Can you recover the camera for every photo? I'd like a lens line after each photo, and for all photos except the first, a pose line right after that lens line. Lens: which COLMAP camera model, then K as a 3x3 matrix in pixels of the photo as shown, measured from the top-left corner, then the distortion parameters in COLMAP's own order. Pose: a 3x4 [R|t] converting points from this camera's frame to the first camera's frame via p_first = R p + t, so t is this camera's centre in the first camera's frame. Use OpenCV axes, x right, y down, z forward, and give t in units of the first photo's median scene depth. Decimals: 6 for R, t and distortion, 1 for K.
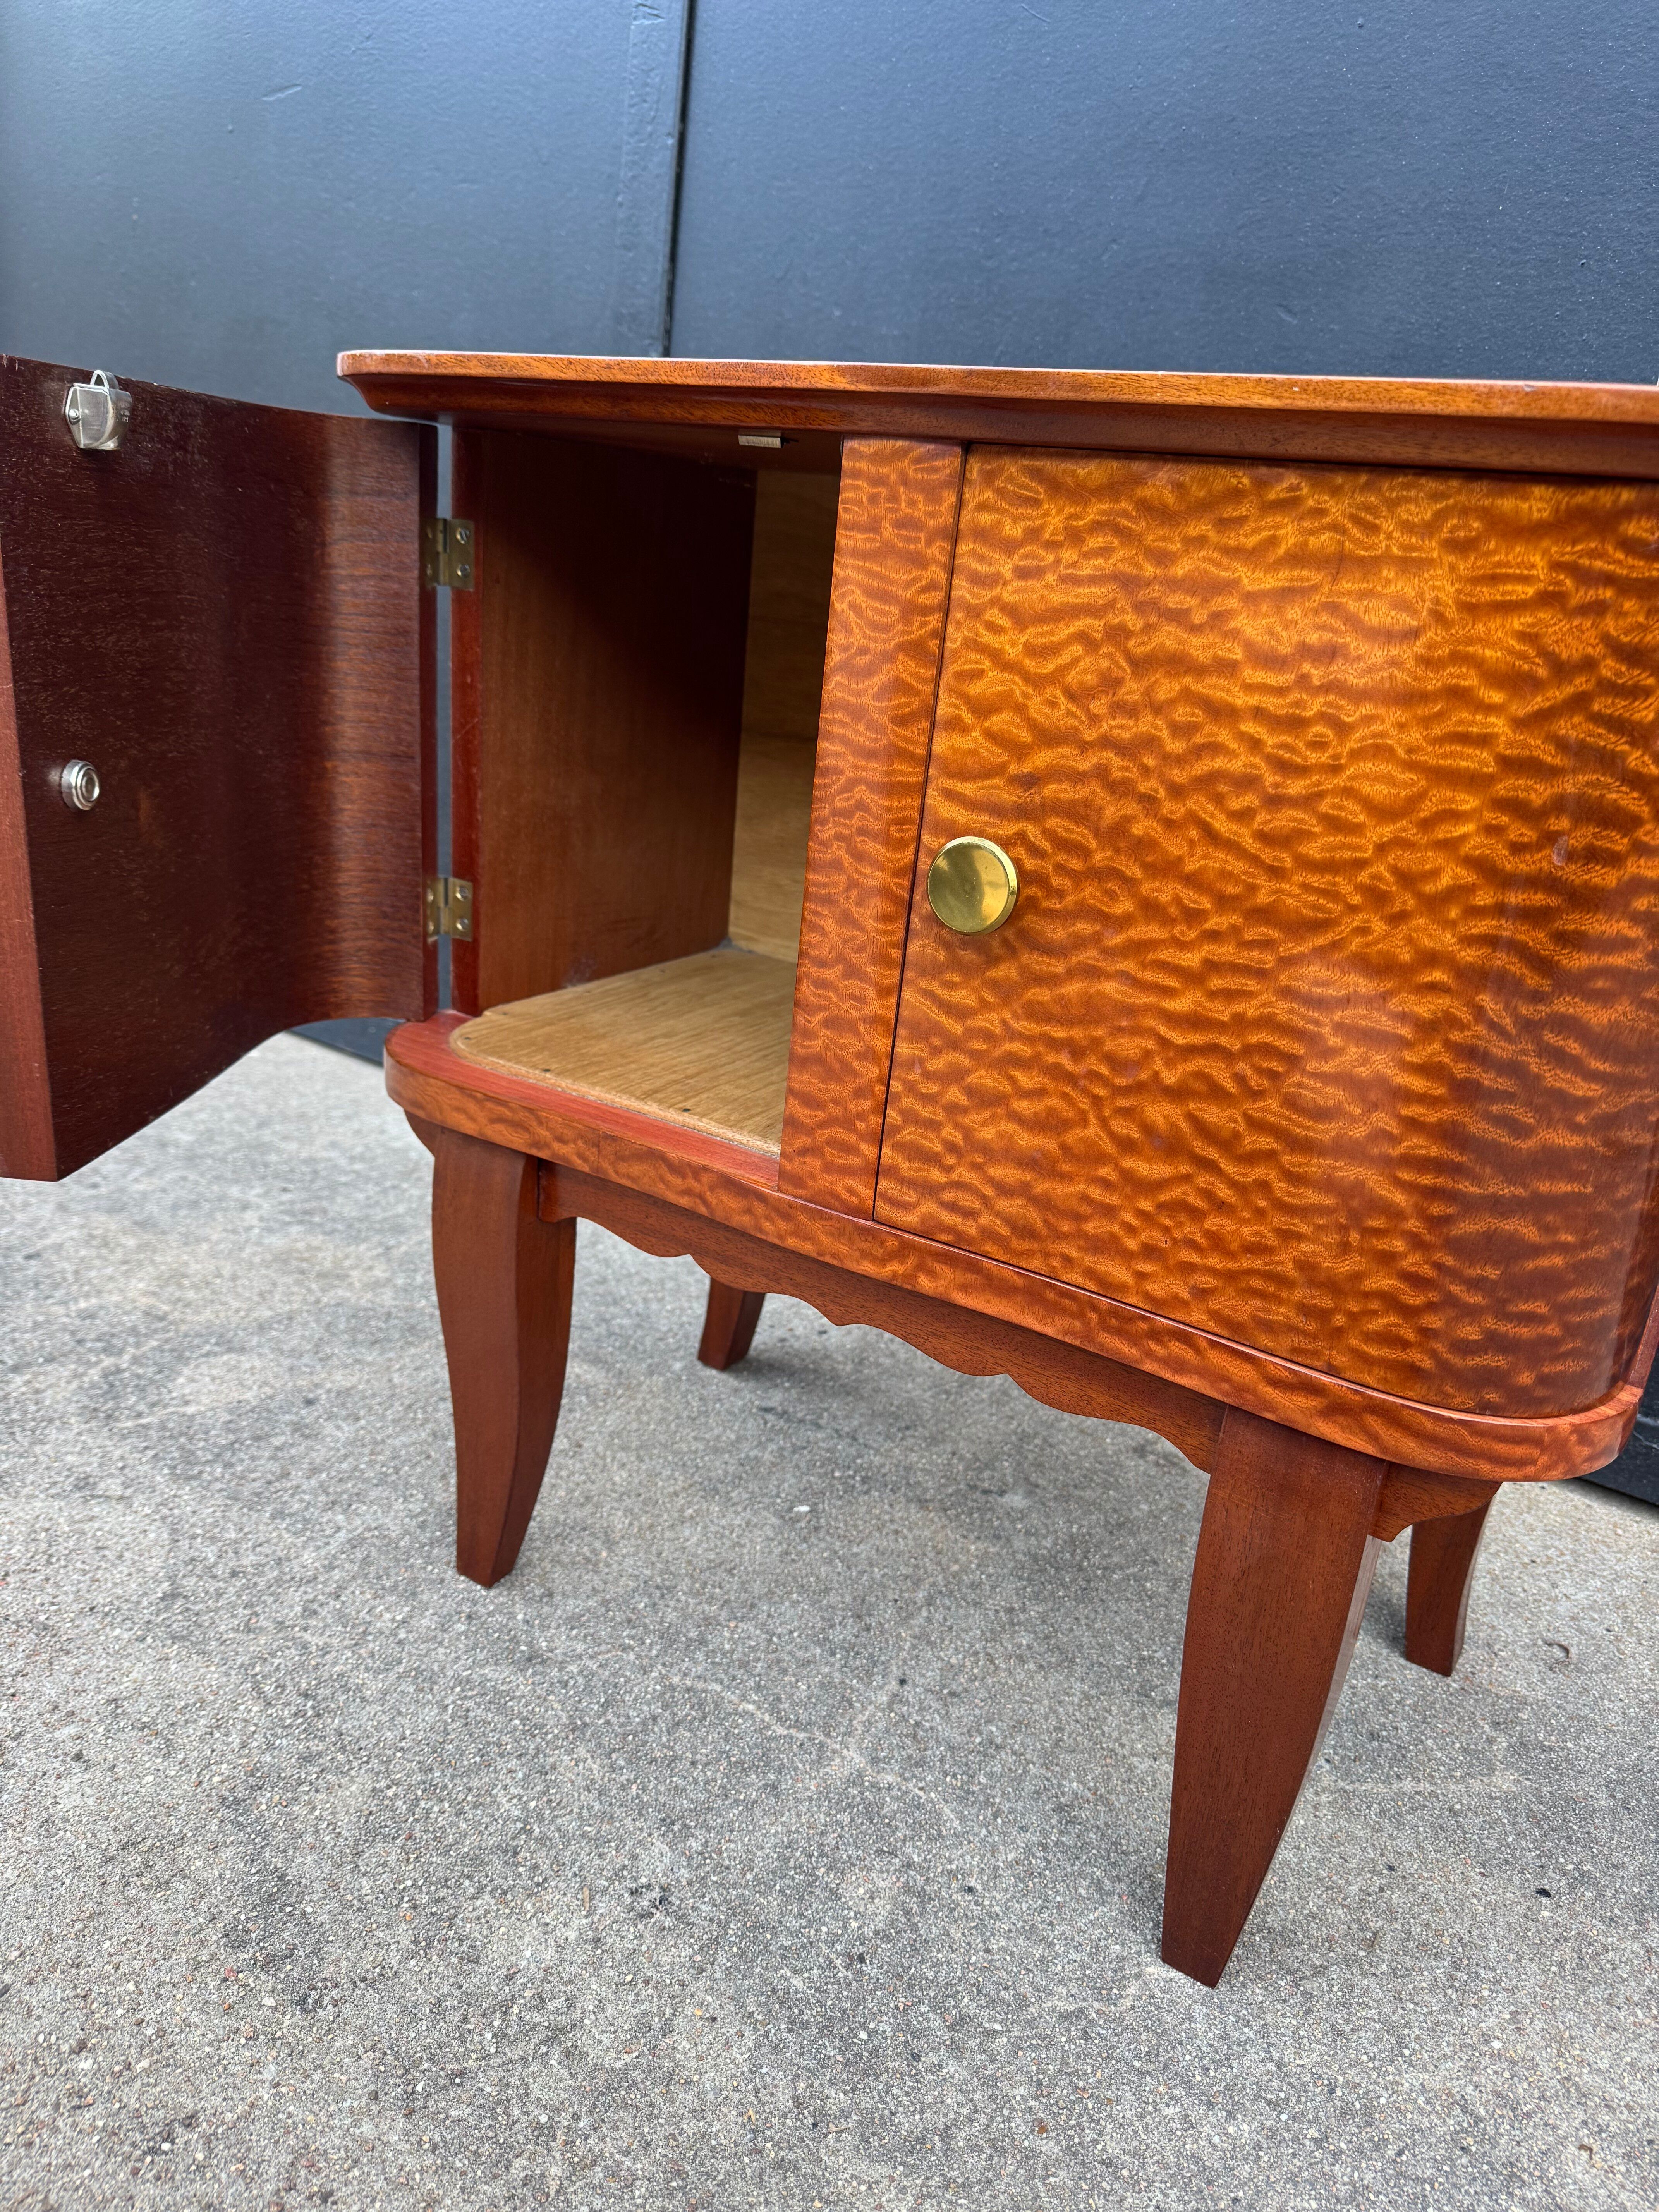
lens RADIAL K [[1574.6, 0, 816.9], [0, 1574.6, 1112.4], [0, 0, 1]] dist [0.071771, -0.138092]
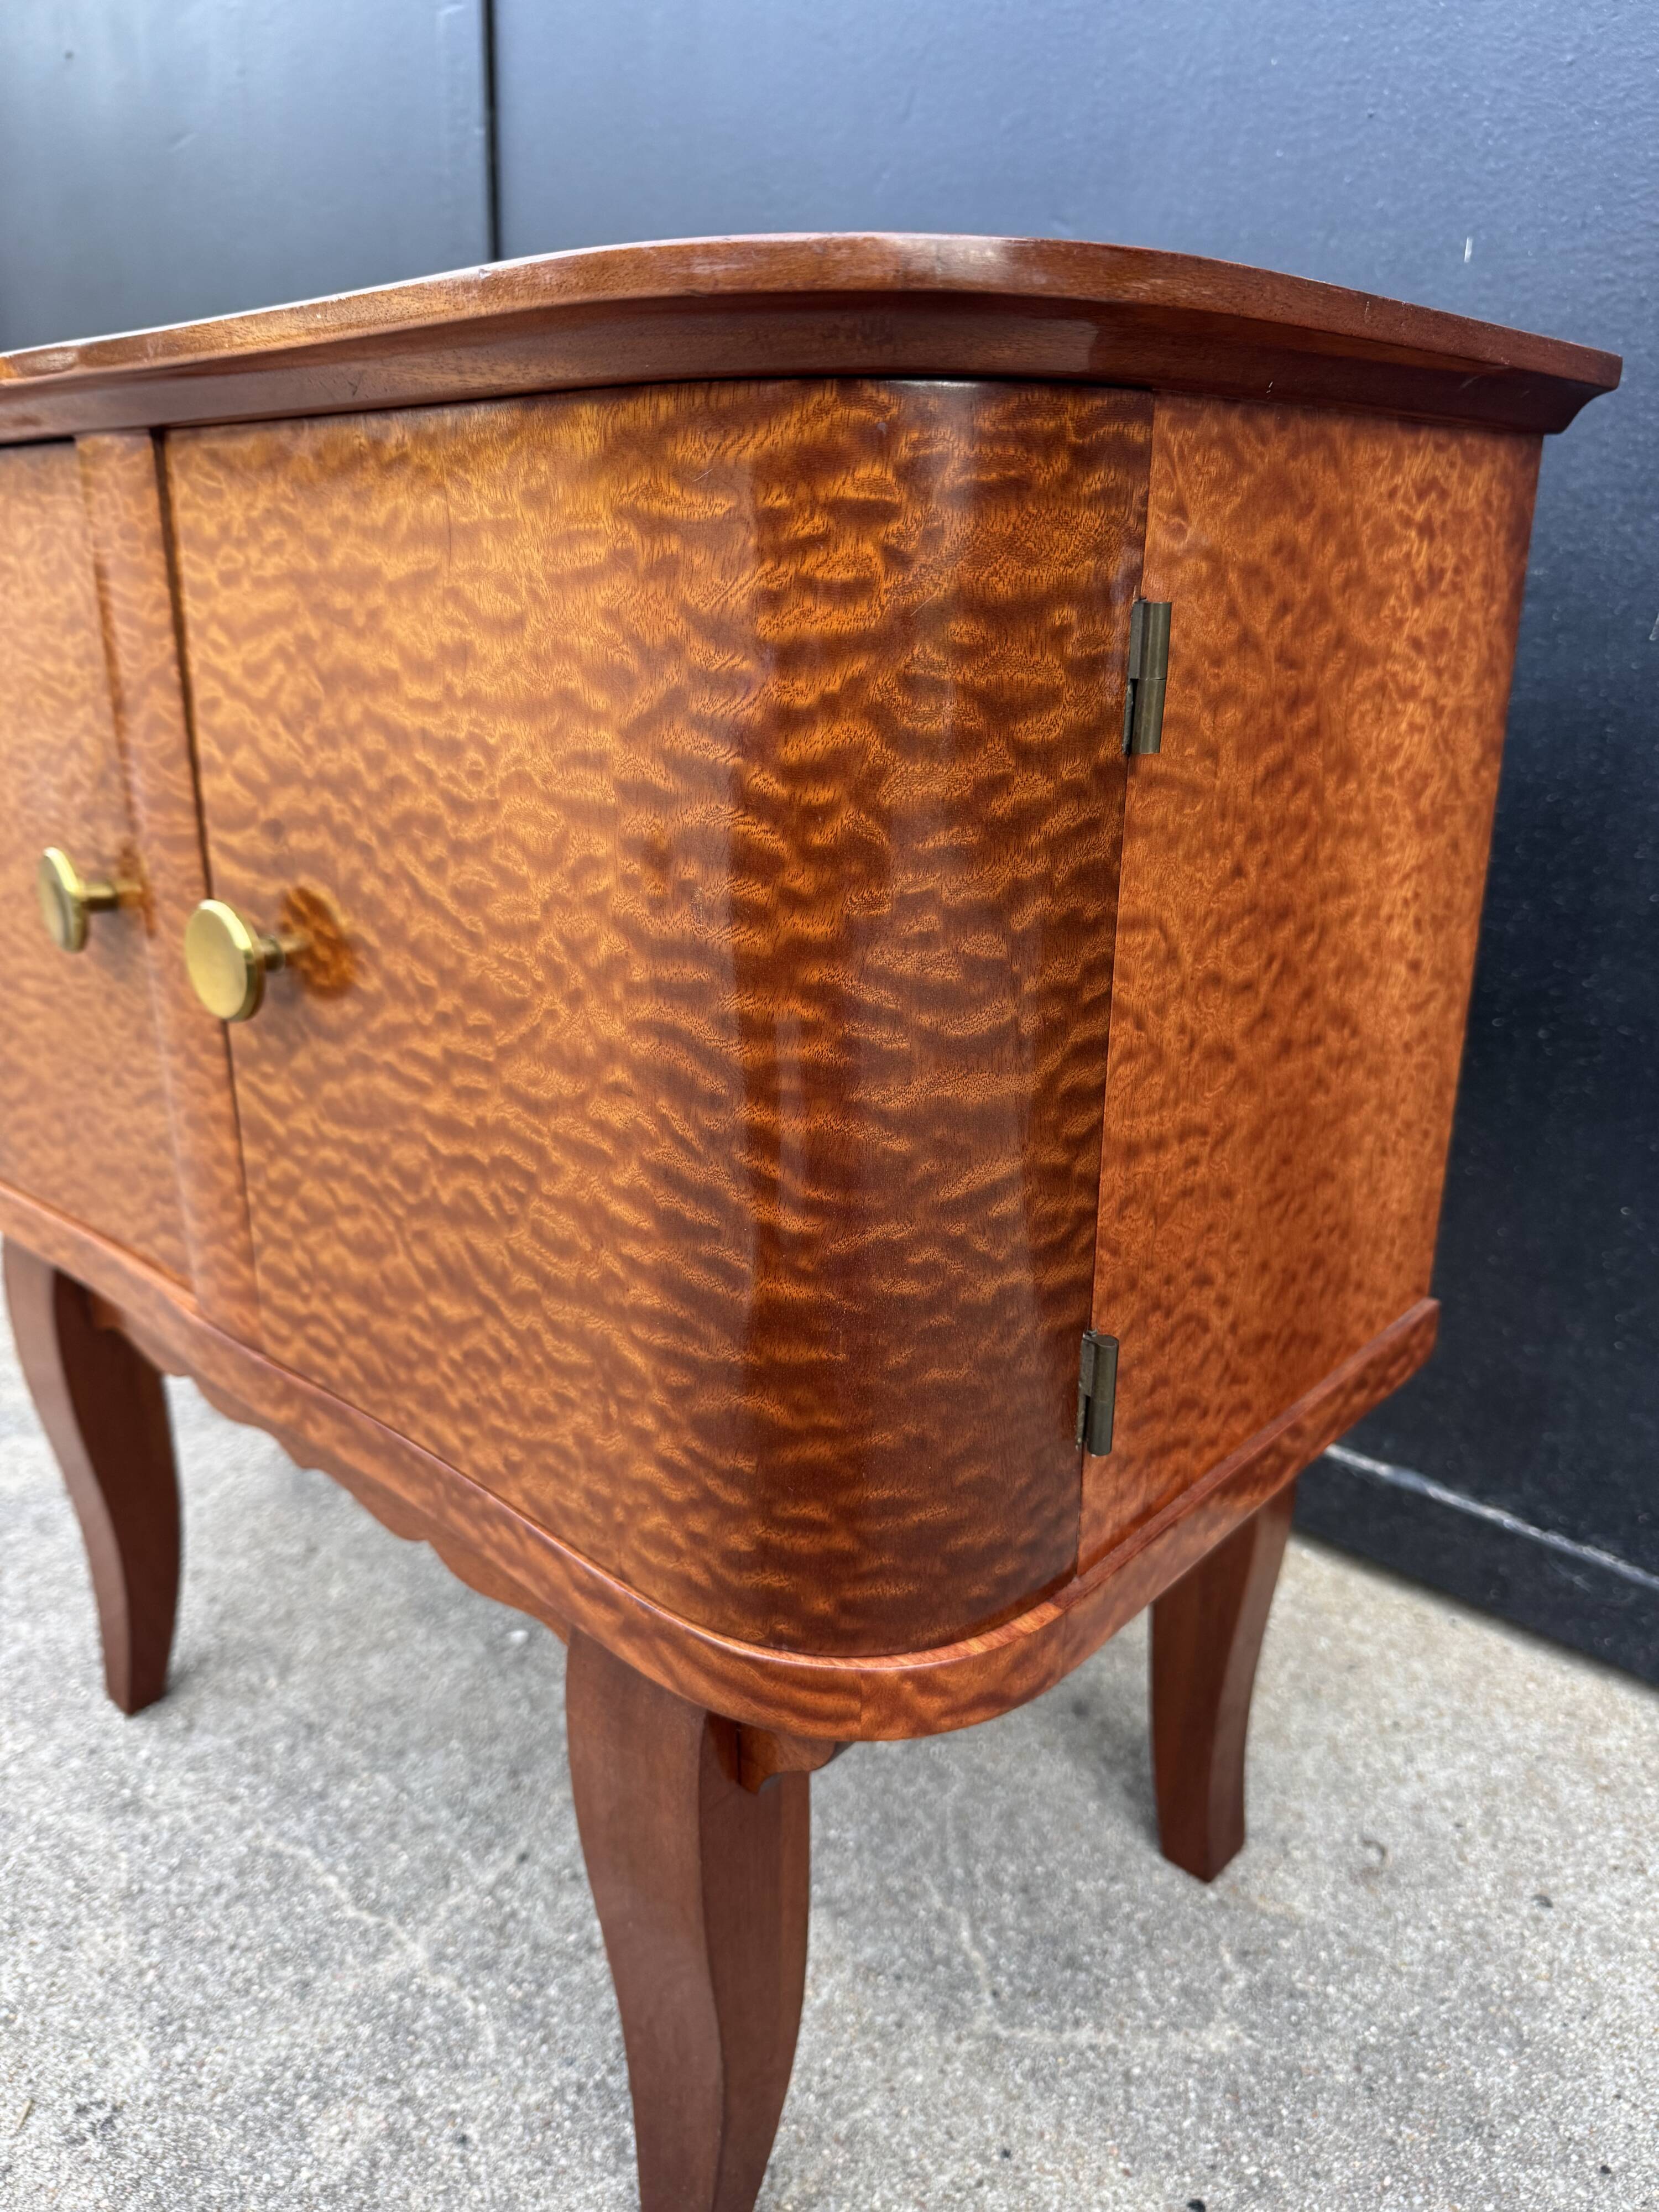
lens RADIAL K [[1613.4, 0, 805.0], [0, 1613.4, 1087.1], [0, 0, 1]] dist [-0.021942, 0.004585]
pose [[0.980546, -0.030563, -0.193893, 0.485399], [0.027579, 0.999456, -0.018074, -0.048847], [0.194340, 0.012375, 0.980856, 0.215210]]
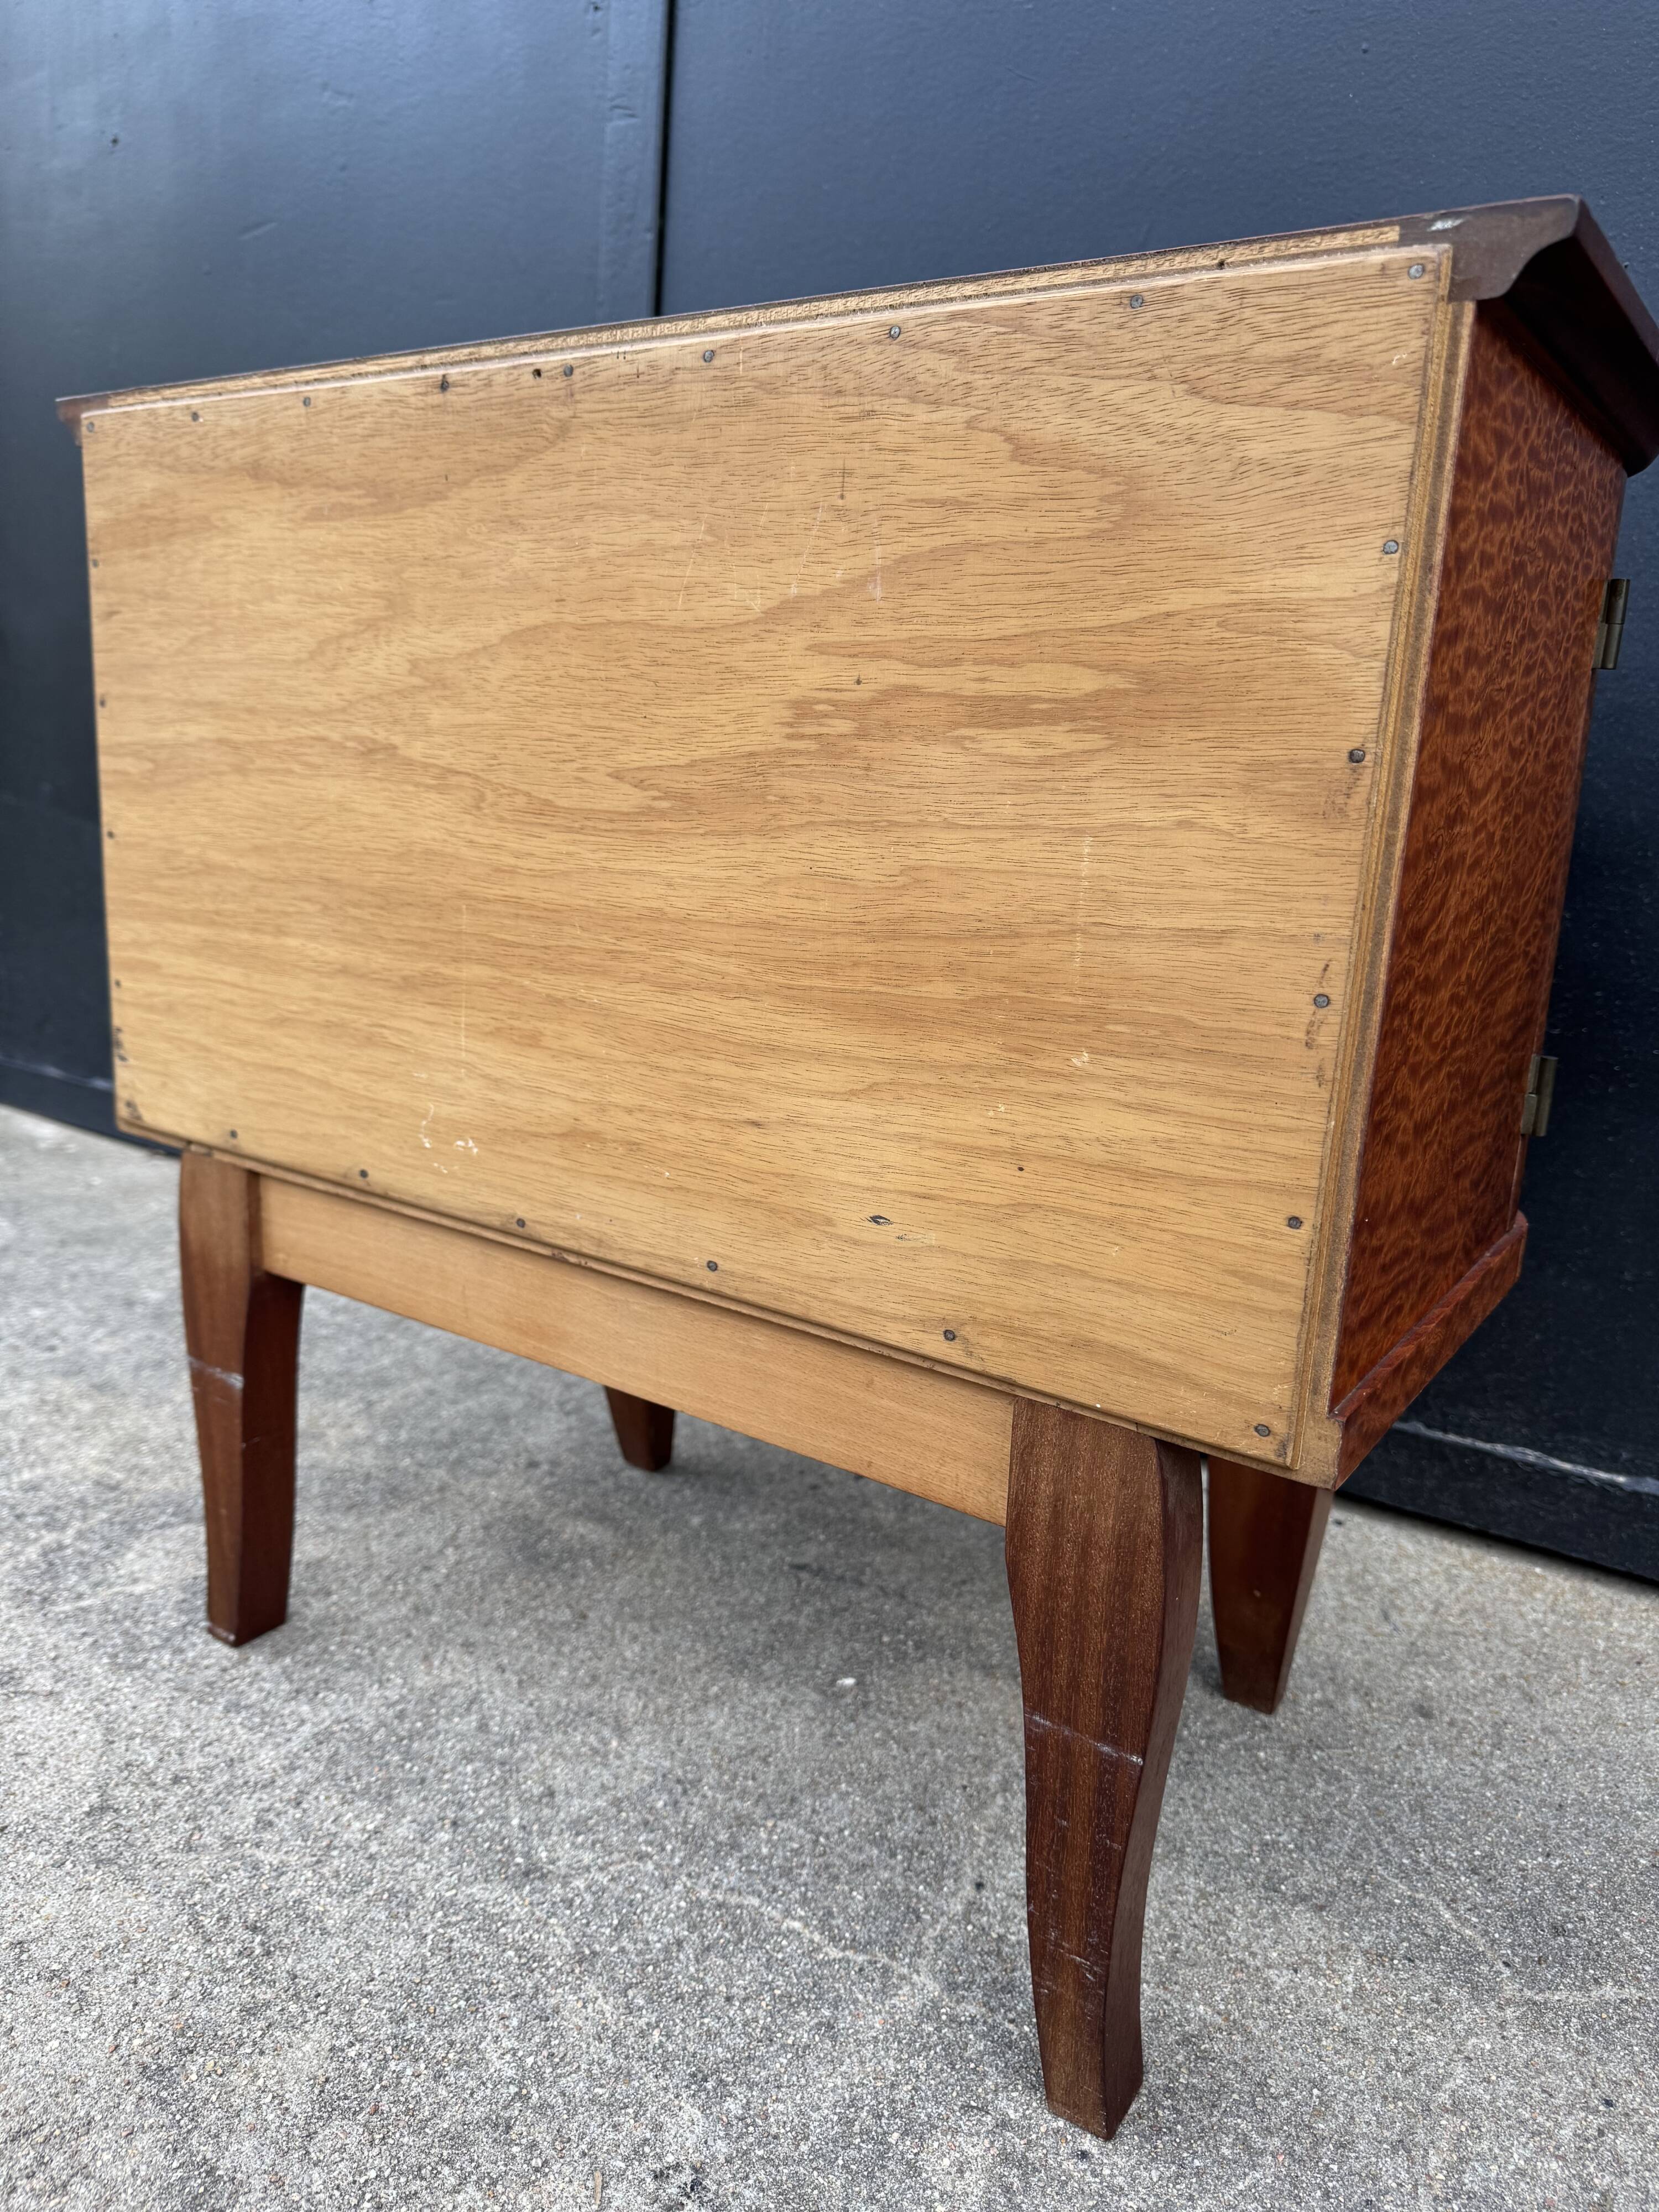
lens RADIAL K [[1593.7, 0, 818.4], [0, 1593.7, 1109.6], [0, 0, 1]] dist [-0.006985, -0.000718]
pose [[0.999109, -0.041758, -0.006191, -0.009545], [0.040792, 0.992763, -0.112954, 0.061699], [0.010863, 0.112601, 0.993581, 0.167477]]
